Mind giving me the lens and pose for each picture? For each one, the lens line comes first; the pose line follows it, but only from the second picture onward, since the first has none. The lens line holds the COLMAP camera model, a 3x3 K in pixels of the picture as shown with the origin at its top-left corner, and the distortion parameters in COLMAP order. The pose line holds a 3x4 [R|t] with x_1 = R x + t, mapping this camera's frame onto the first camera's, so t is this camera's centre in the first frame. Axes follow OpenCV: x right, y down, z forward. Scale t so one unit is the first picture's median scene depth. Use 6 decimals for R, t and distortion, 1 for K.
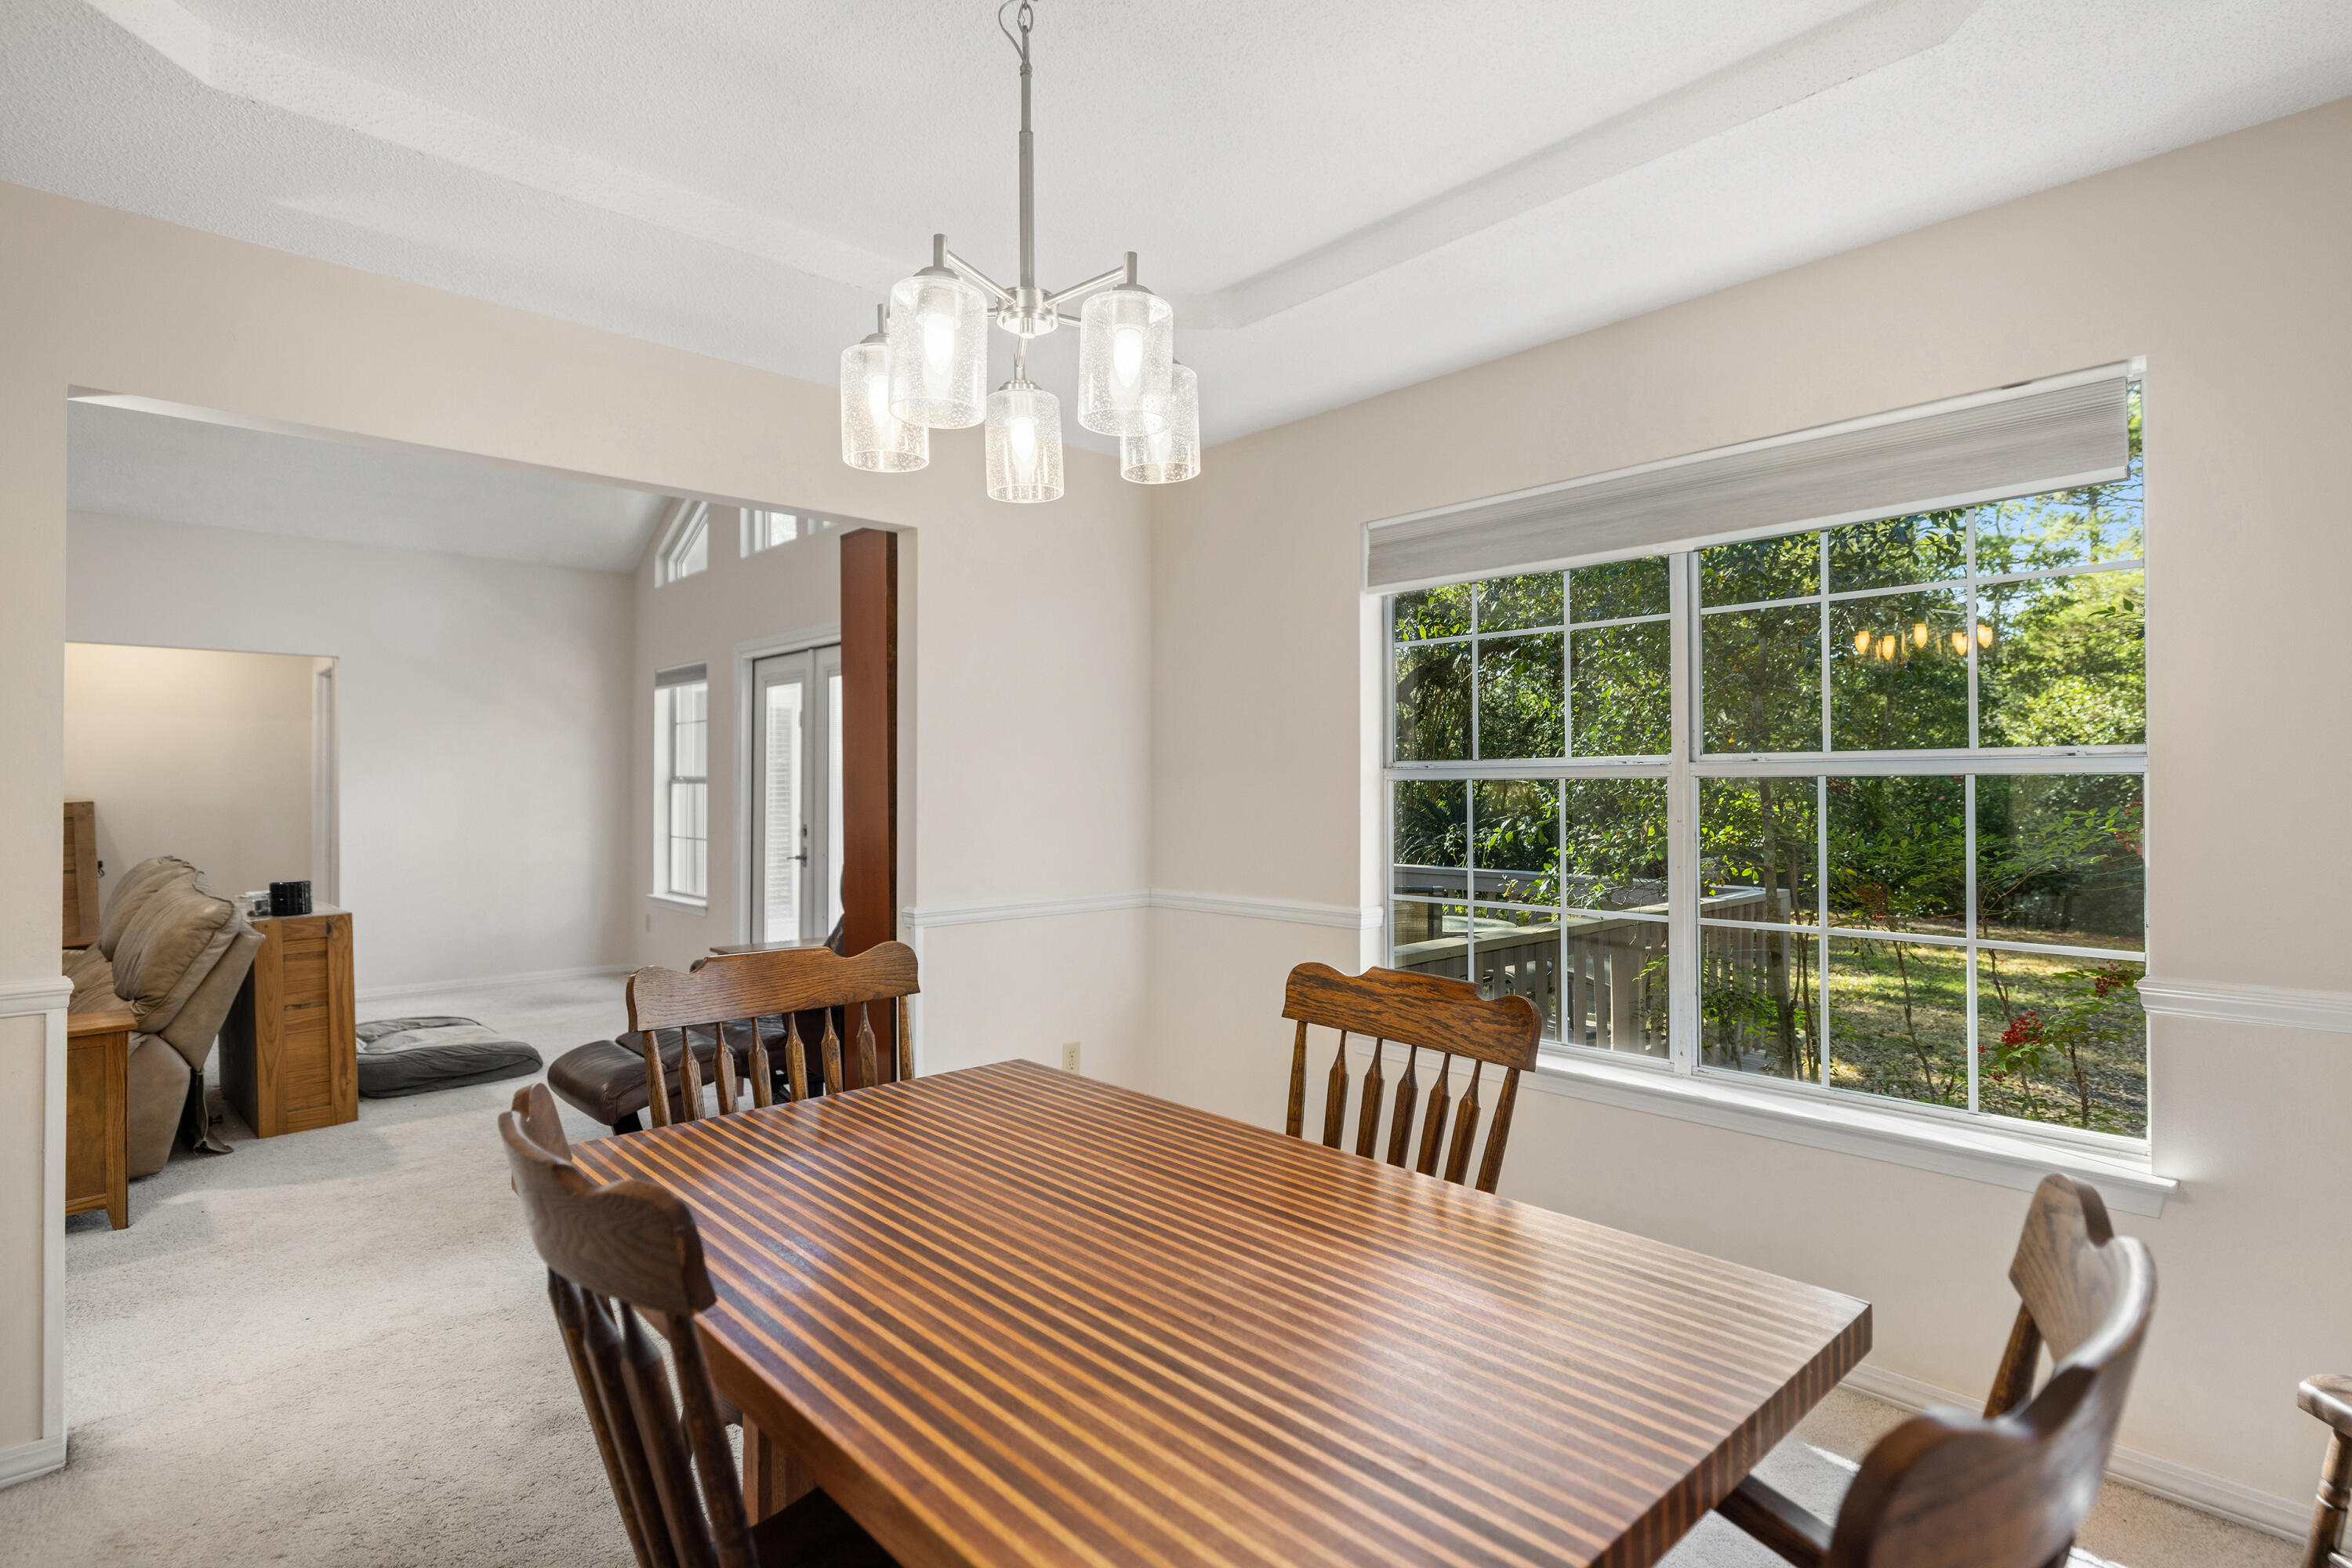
lens RADIAL K [[1156.1, 0, 1188.5], [0, 1156.1, 775.7], [0, 0, 1]] dist [-0.002981, 0.002169]
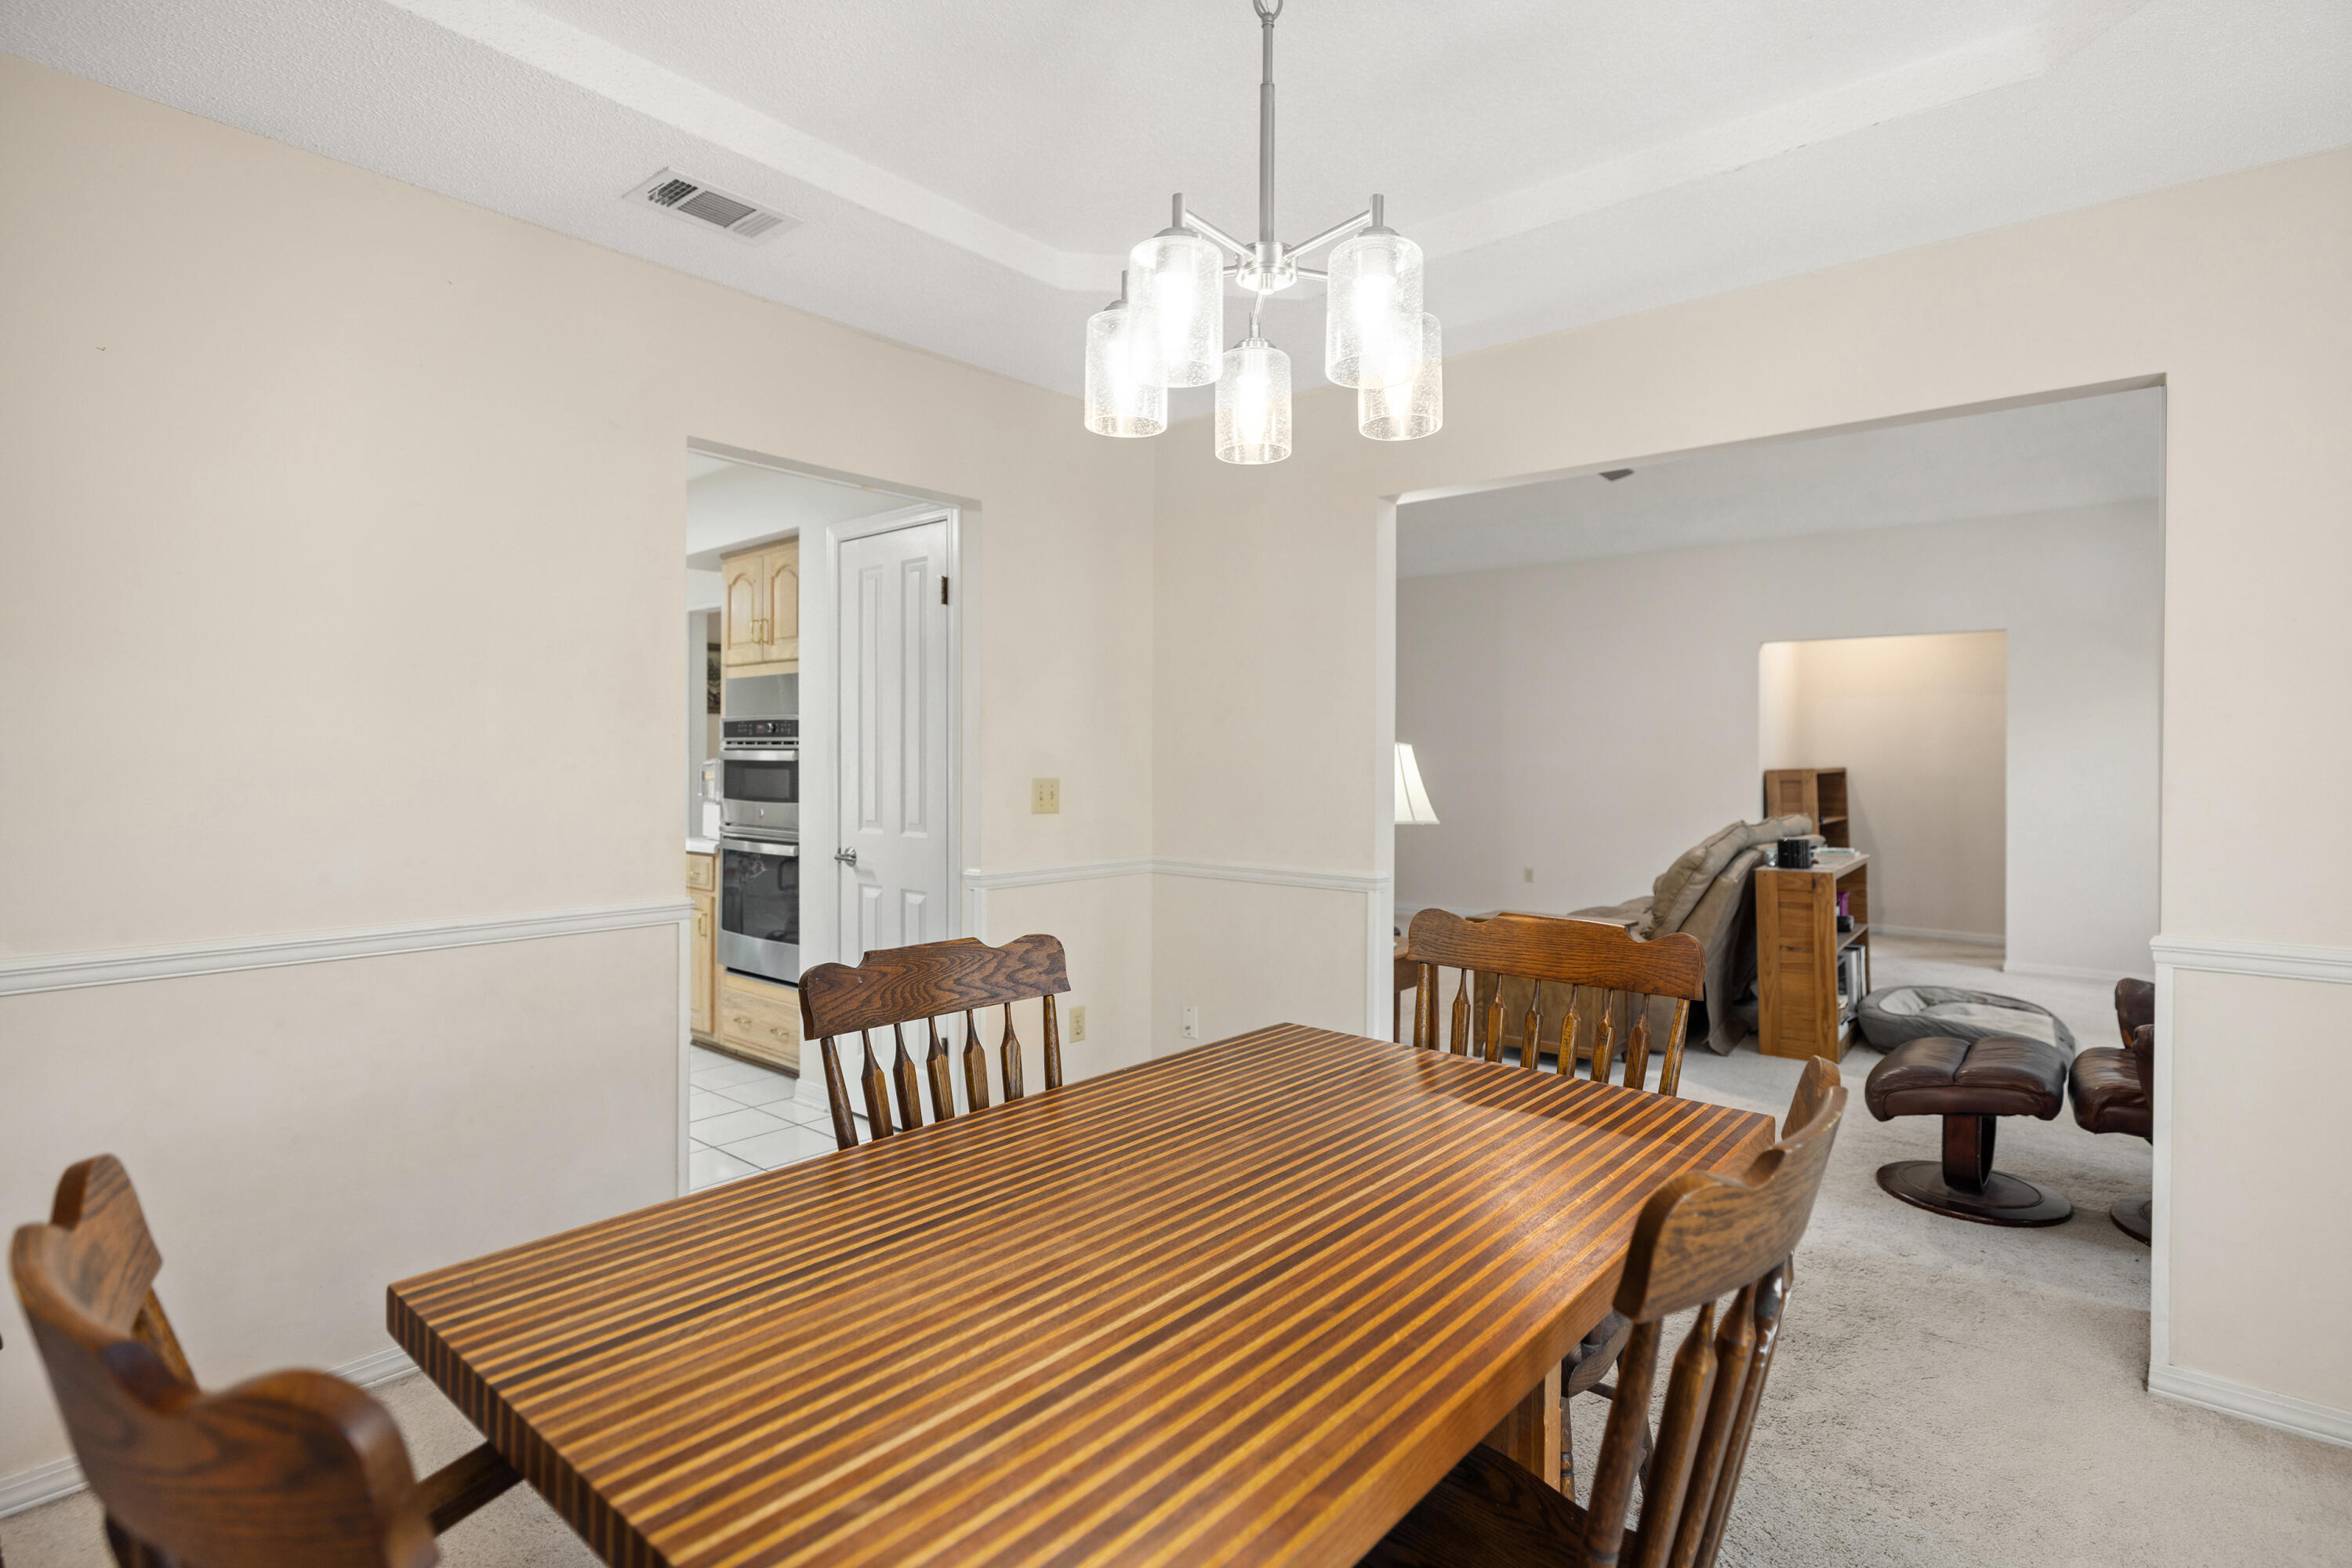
lens RADIAL K [[1156.1, 0, 1188.6], [0, 1156.1, 779.6], [0, 0, 1]] dist [-0.002981, 0.002169]
pose [[0.123911, 0.025669, -0.991961, 0.580212], [0.000791, 0.999662, 0.025967, 0.007291], [0.992293, -0.004002, 0.123849, 0.565899]]
